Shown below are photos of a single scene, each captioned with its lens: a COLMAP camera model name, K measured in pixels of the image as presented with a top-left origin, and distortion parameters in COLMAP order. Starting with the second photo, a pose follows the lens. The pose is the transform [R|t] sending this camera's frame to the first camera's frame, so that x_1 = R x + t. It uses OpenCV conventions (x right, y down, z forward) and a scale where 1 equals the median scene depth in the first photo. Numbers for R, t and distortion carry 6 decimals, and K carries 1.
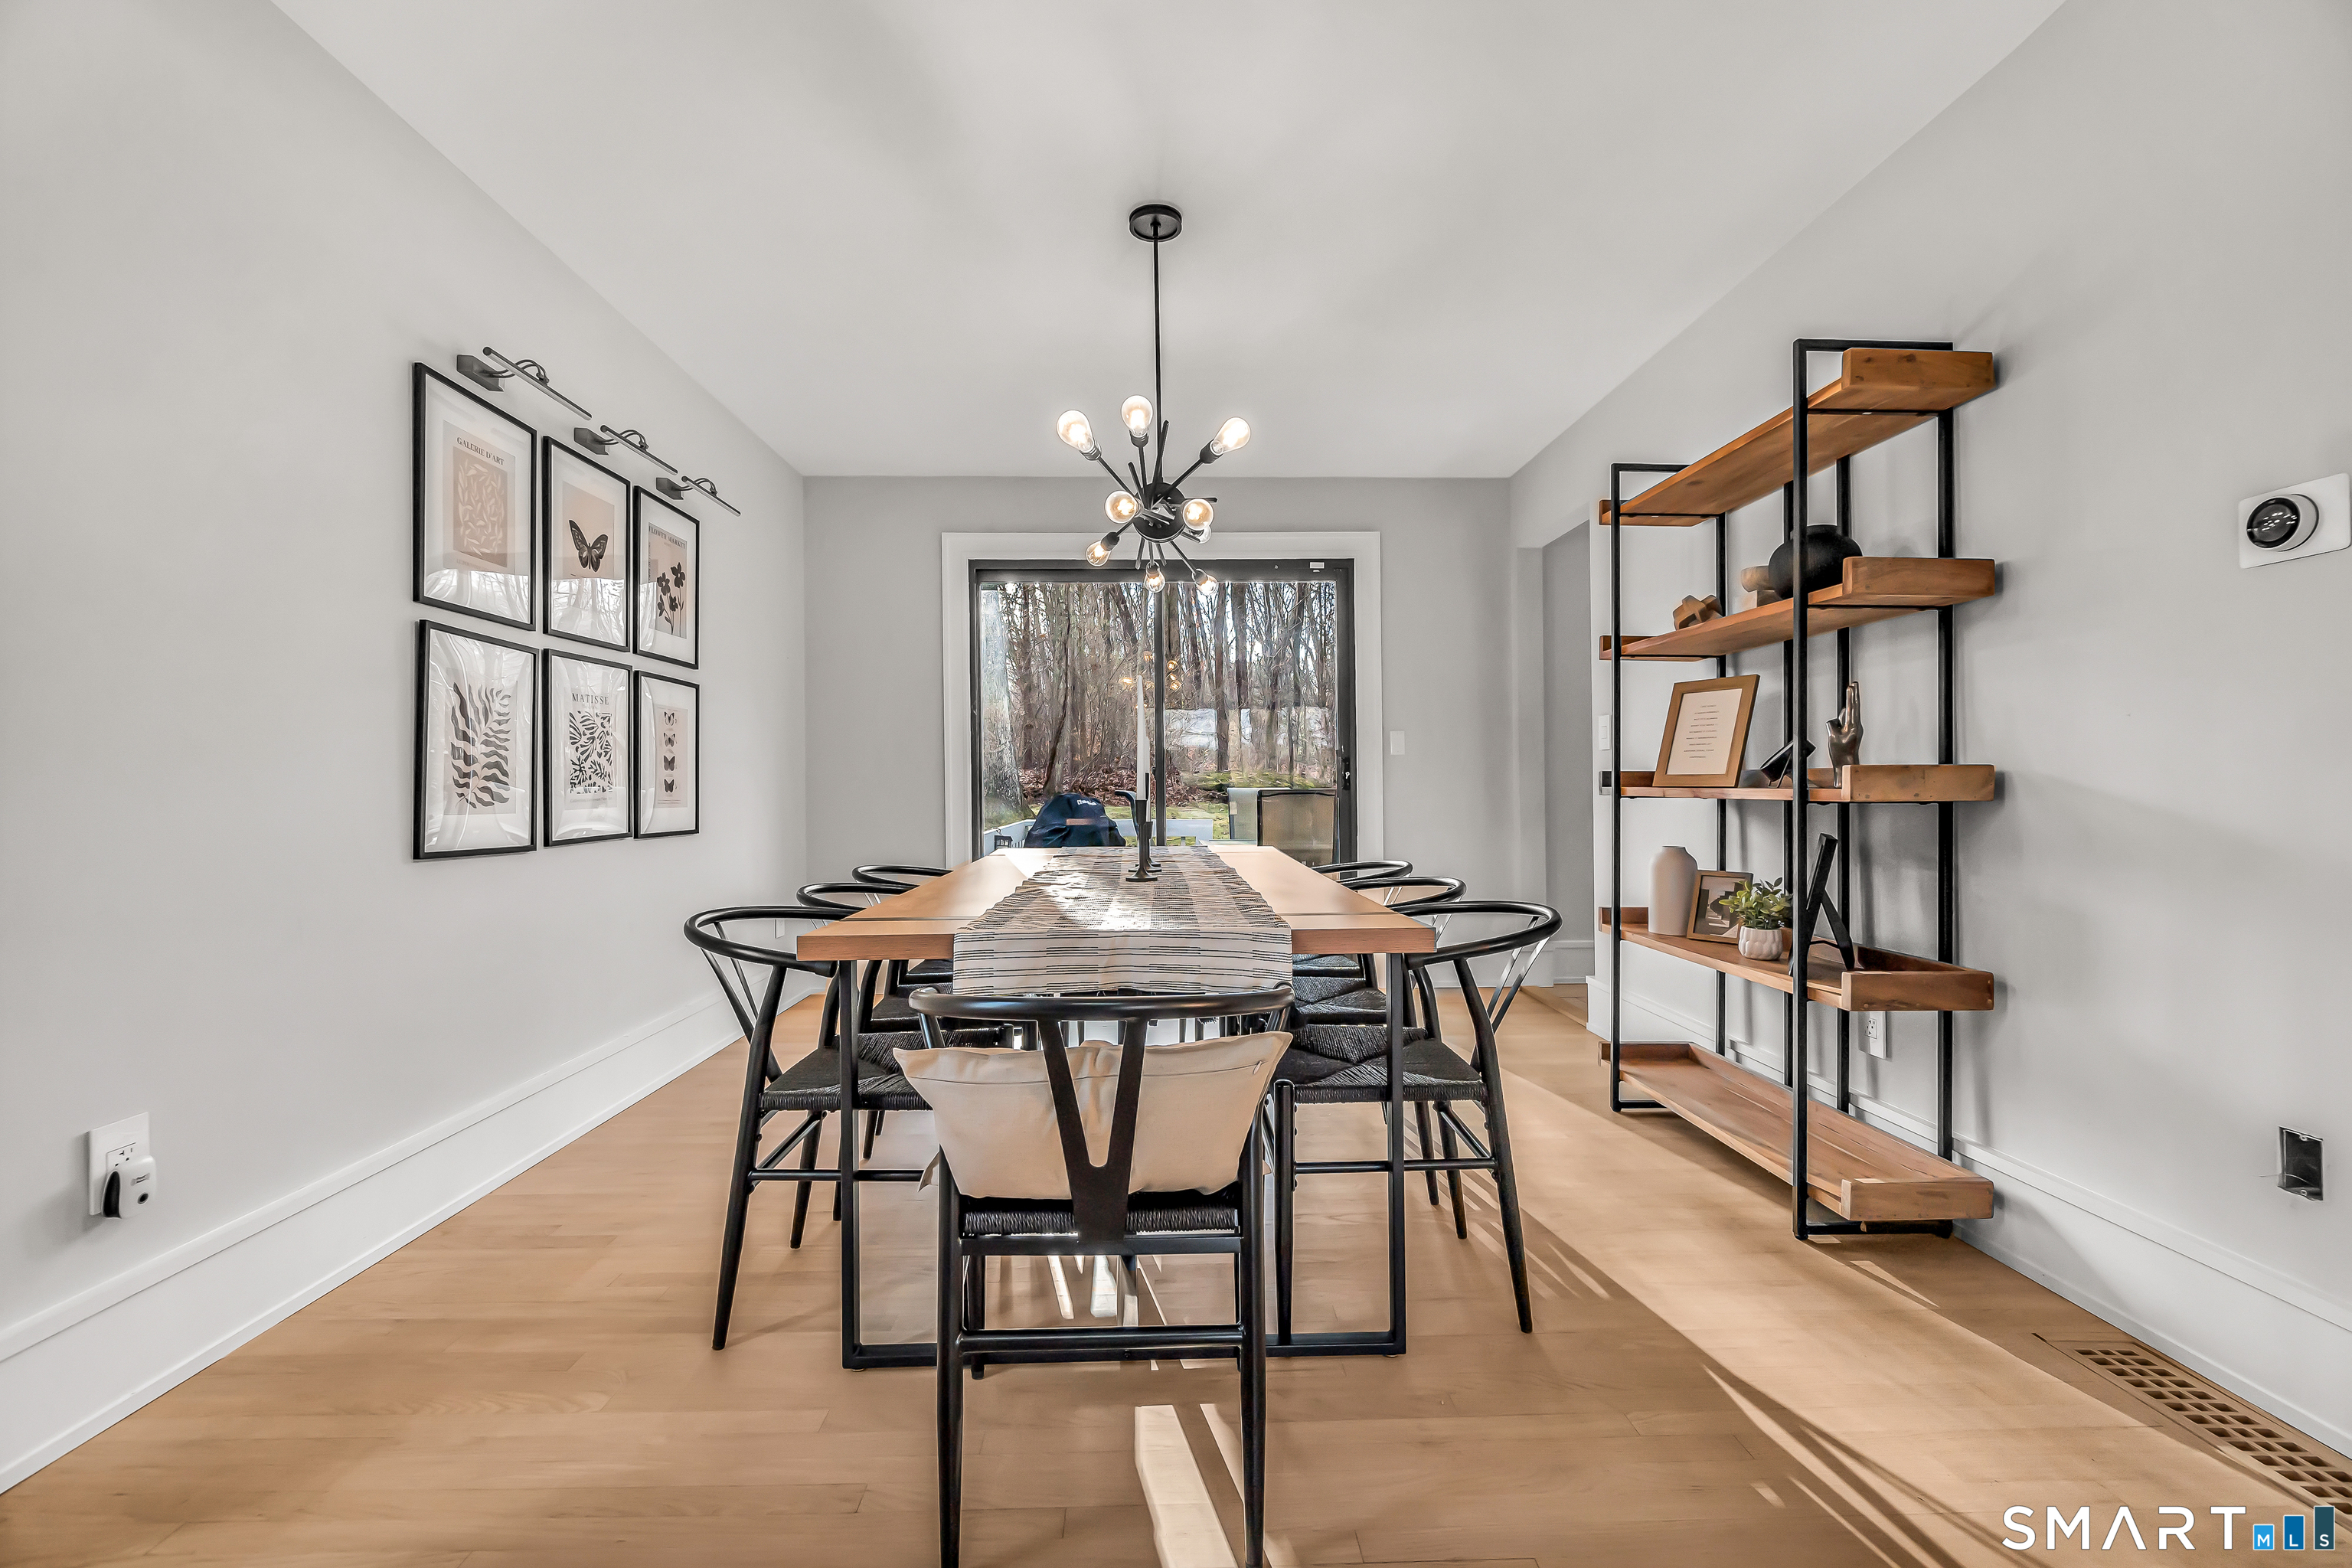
lens RADIAL K [[1014.6, 0, 1179.6], [0, 1014.6, 782.5], [0, 0, 1]] dist [-0.009809, 0.001675]
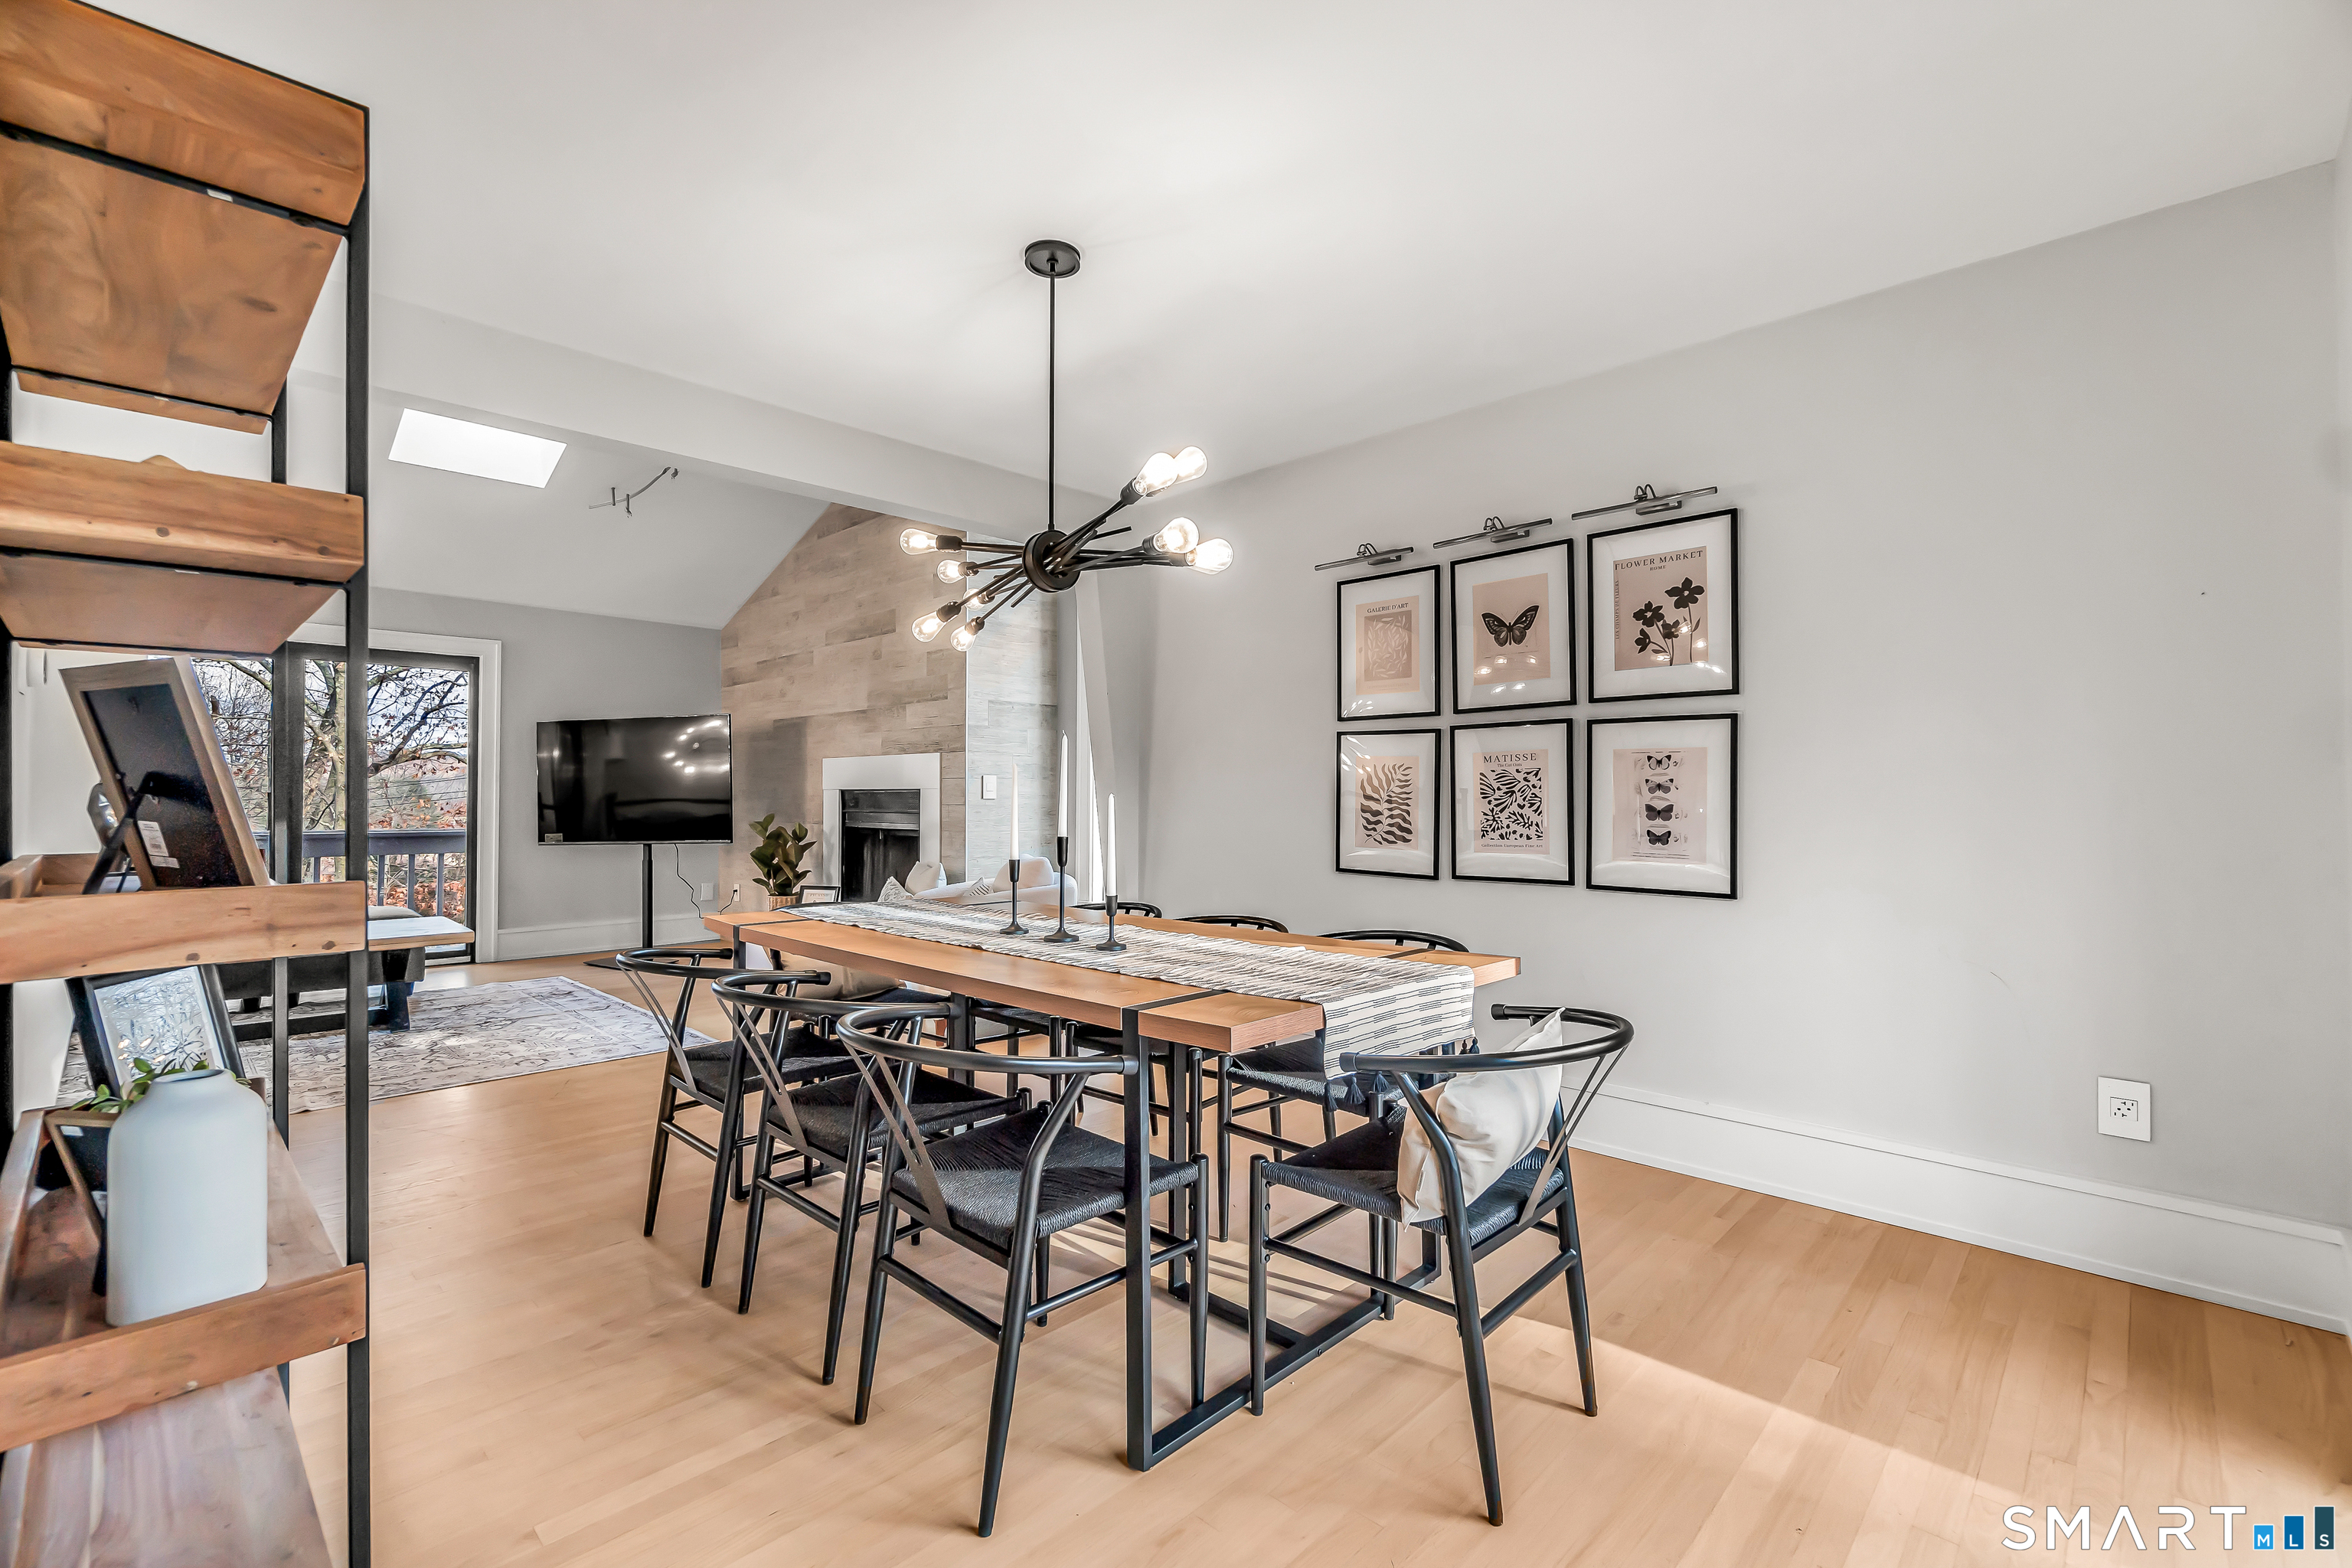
lens RADIAL K [[1014.6, 0, 1175.1], [0, 1014.6, 785.5], [0, 0, 1]] dist [-0.009809, 0.001675]
pose [[-0.717807, -0.006283, -0.696214, 0.566888], [0.002004, 0.999936, -0.011090, -0.045491], [0.696239, -0.009355, -0.717749, 1.804795]]
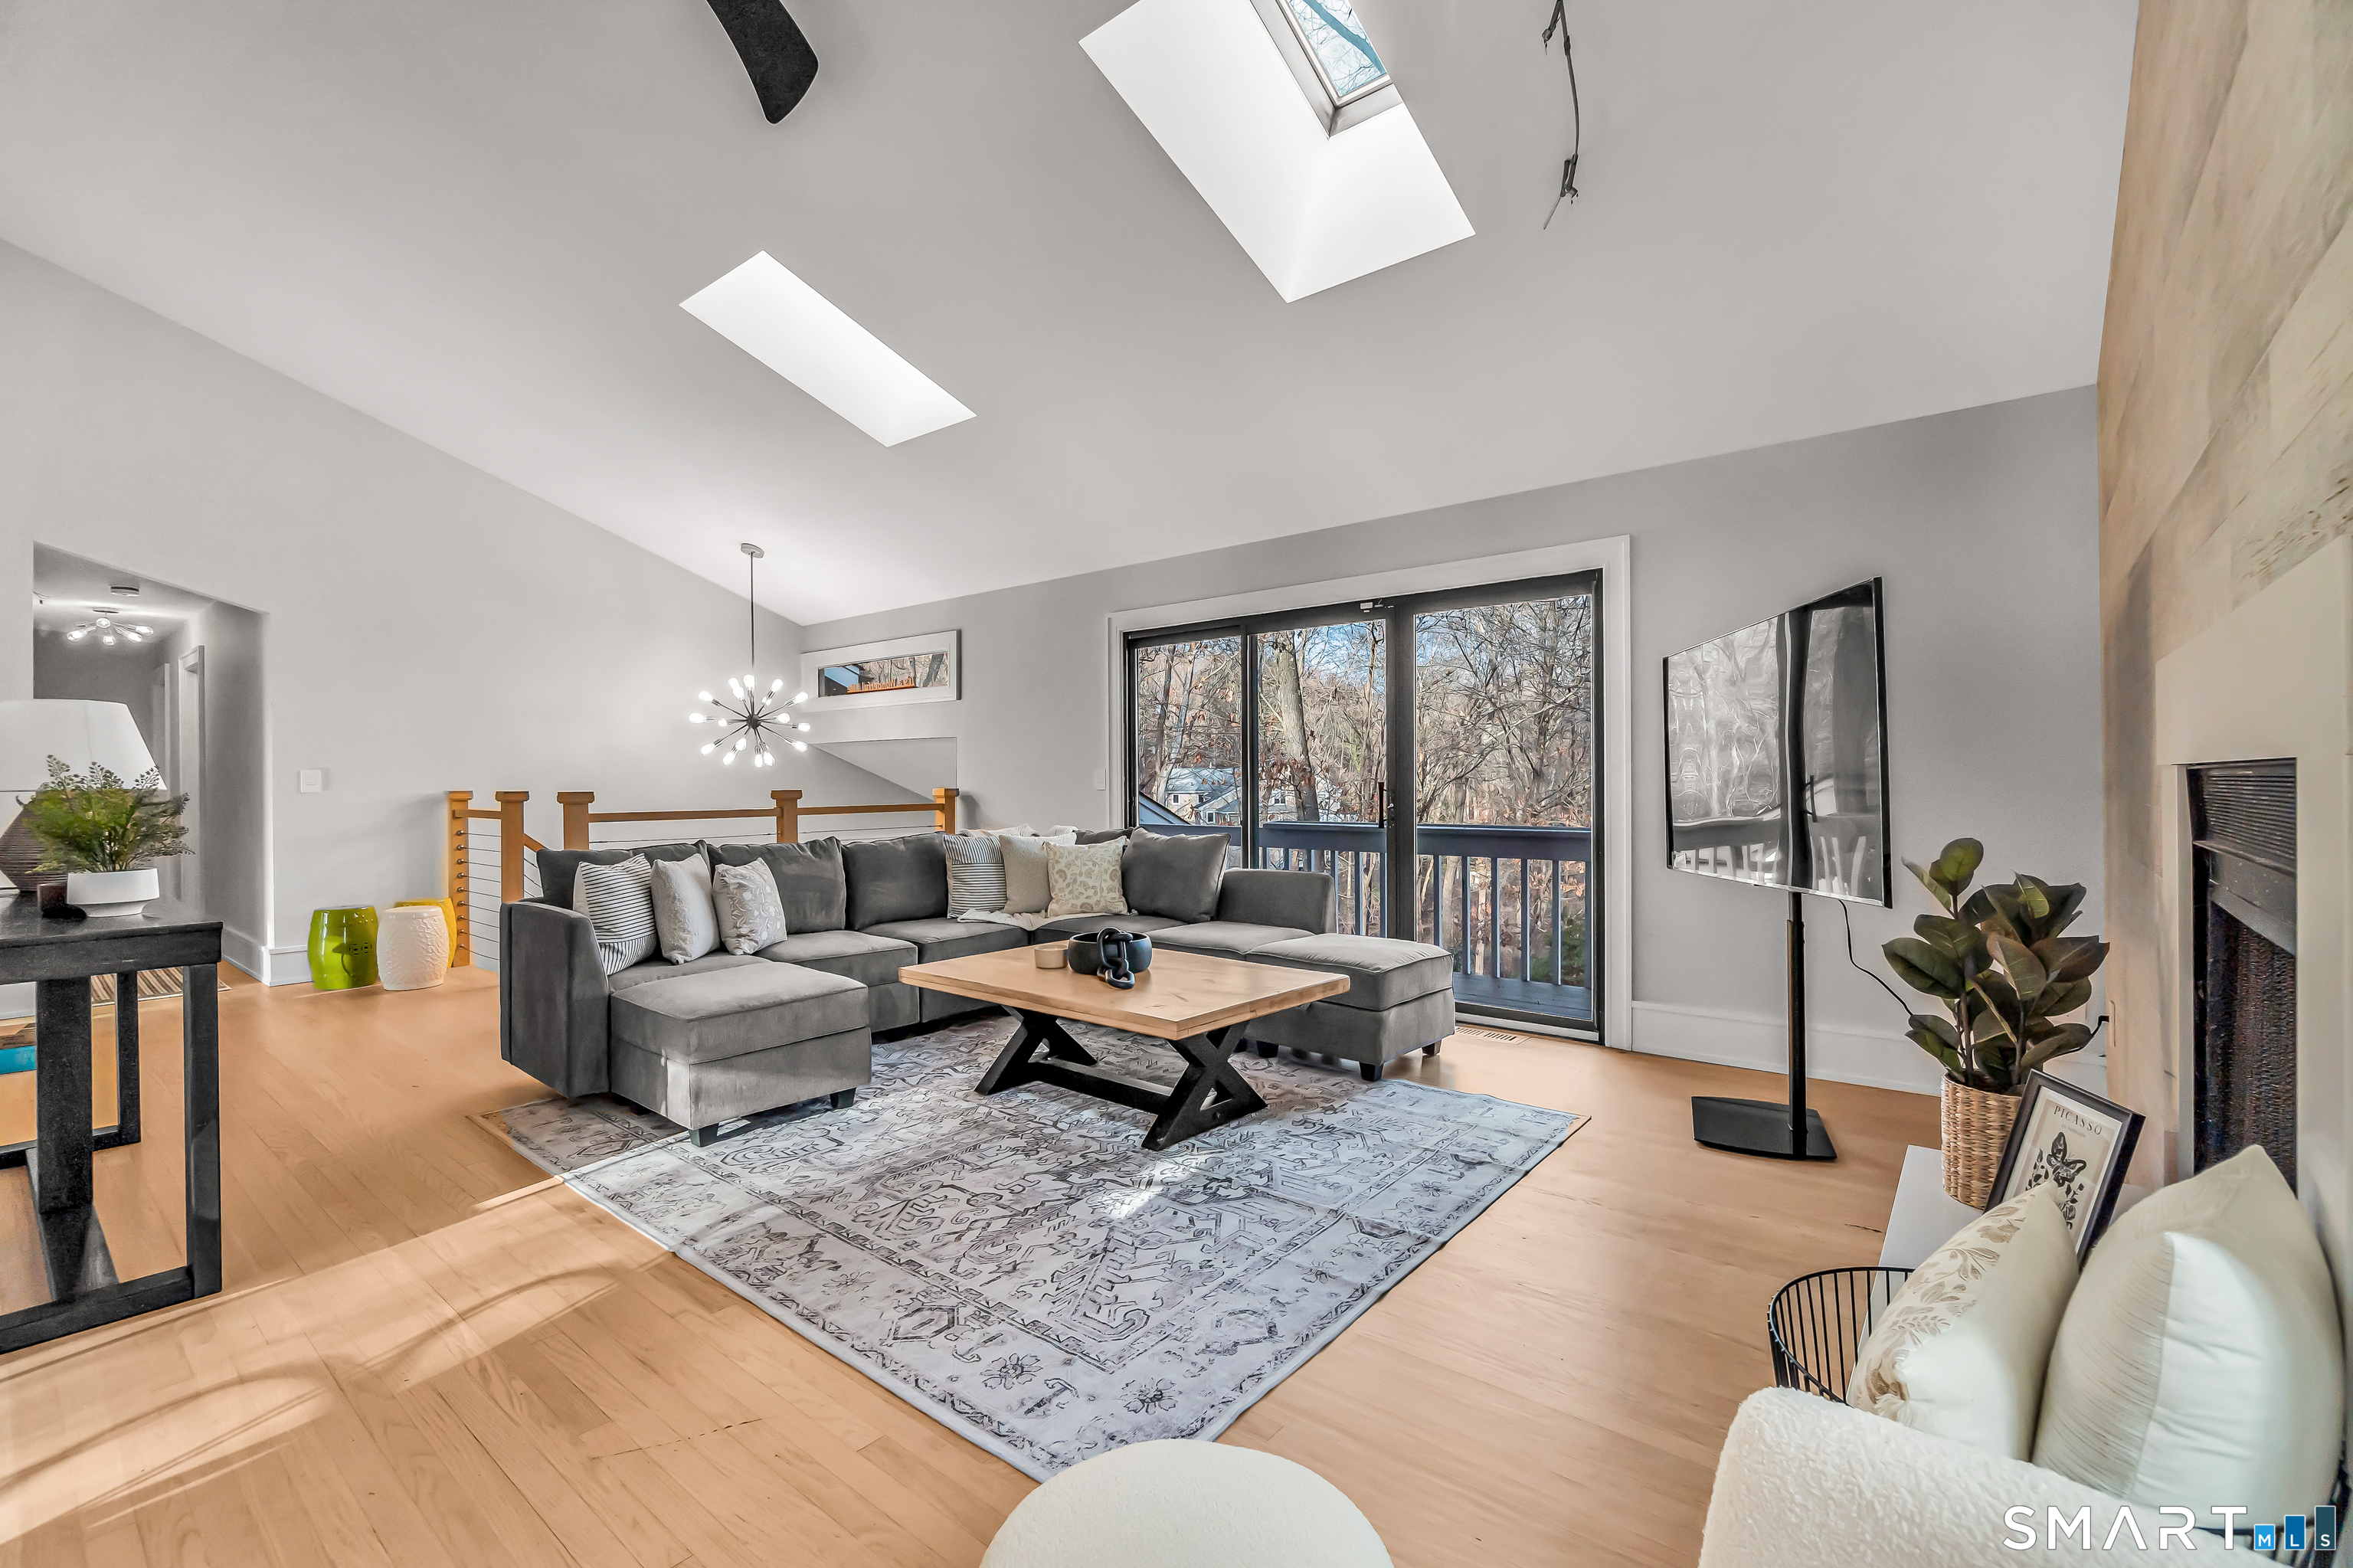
lens RADIAL K [[1015.1, 0, 1176.9], [0, 1015.1, 783.6], [0, 0, 1]] dist [-0.009809, 0.001675]
pose [[-0.755780, 0.008126, 0.654775, -0.545749], [0.008836, 0.999959, -0.002211, -0.056766], [-0.654765, 0.004115, -0.755821, 0.376082]]
